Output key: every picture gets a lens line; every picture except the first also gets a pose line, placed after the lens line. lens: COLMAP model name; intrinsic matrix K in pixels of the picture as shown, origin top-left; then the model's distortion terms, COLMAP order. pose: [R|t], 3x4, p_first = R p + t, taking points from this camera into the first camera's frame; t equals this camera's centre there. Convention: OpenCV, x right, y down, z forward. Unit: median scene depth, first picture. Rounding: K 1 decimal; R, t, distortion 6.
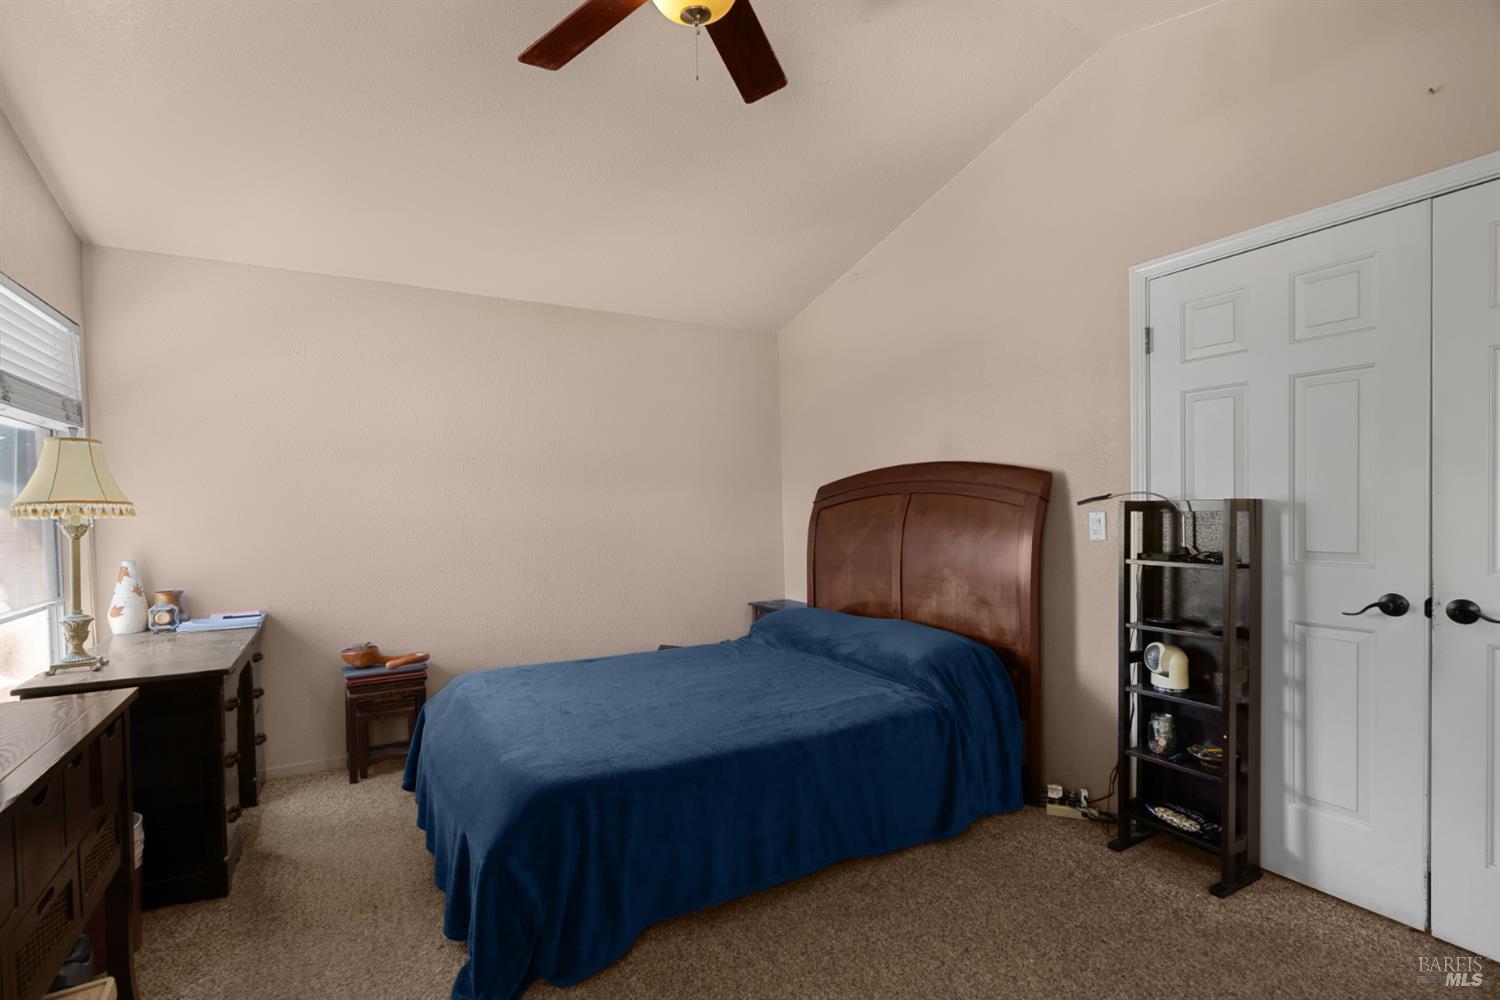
lens RADIAL K [[678.3, 0, 750.2], [0, 678.3, 509.7], [0, 0, 1]] dist [-0.002082, 0.000210]
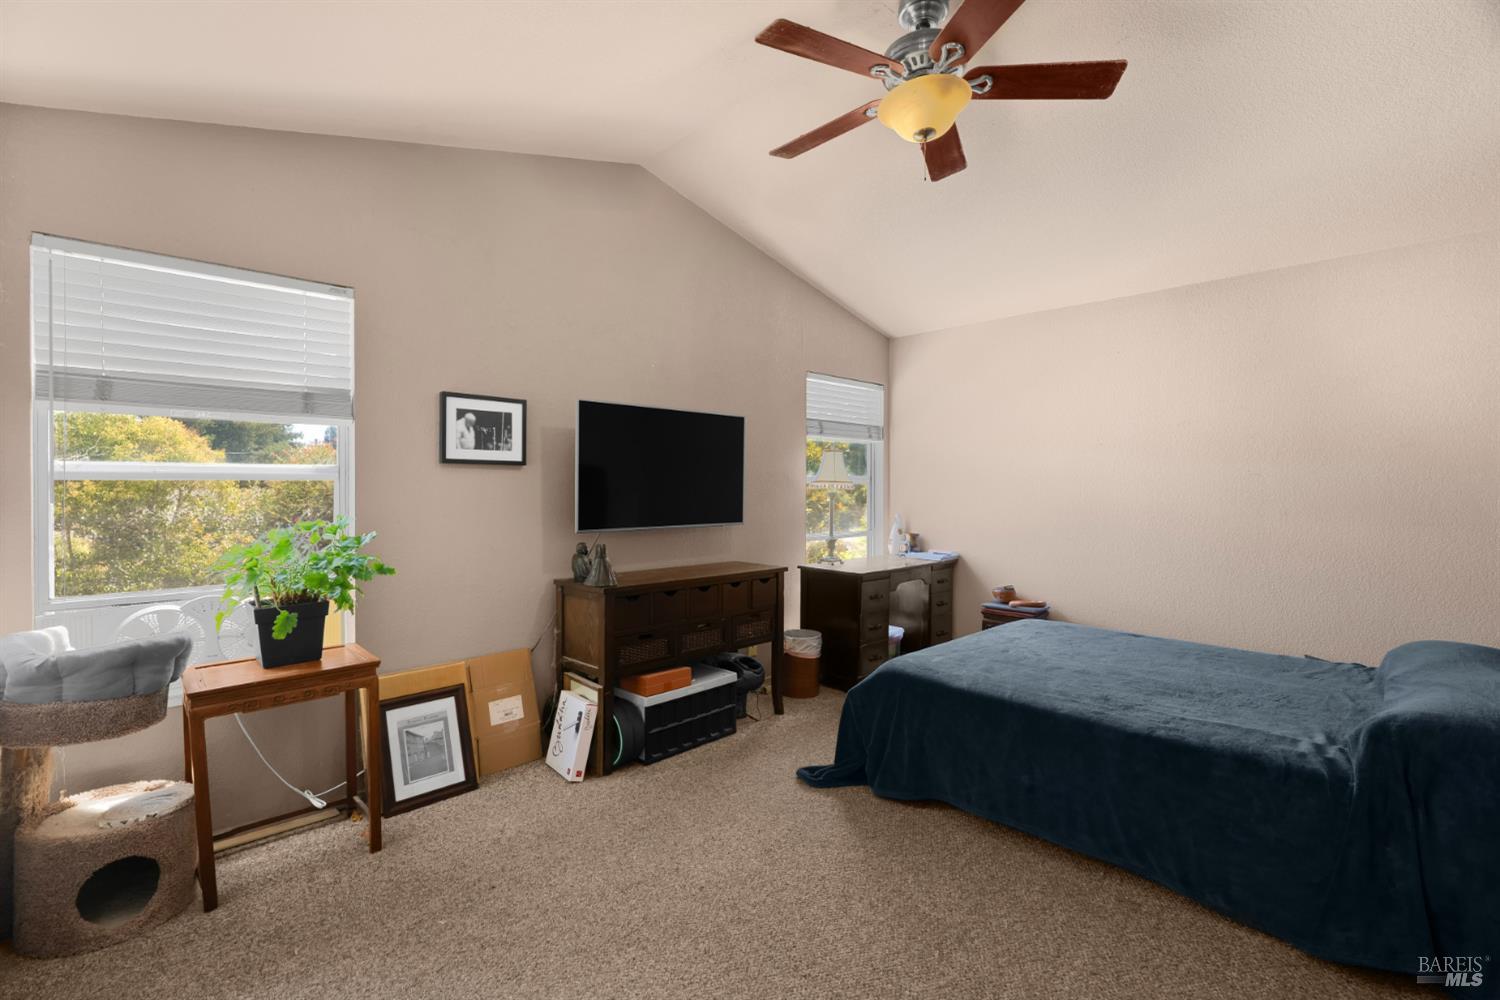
lens RADIAL K [[678.3, 0, 750.4], [0, 678.3, 492.9], [0, 0, 1]] dist [-0.002082, 0.000210]
pose [[0.231654, 0.021143, -0.972568, 0.815751], [-0.006790, 0.999775, 0.020117, -0.014431], [0.972774, 0.001943, 0.231746, 0.244770]]
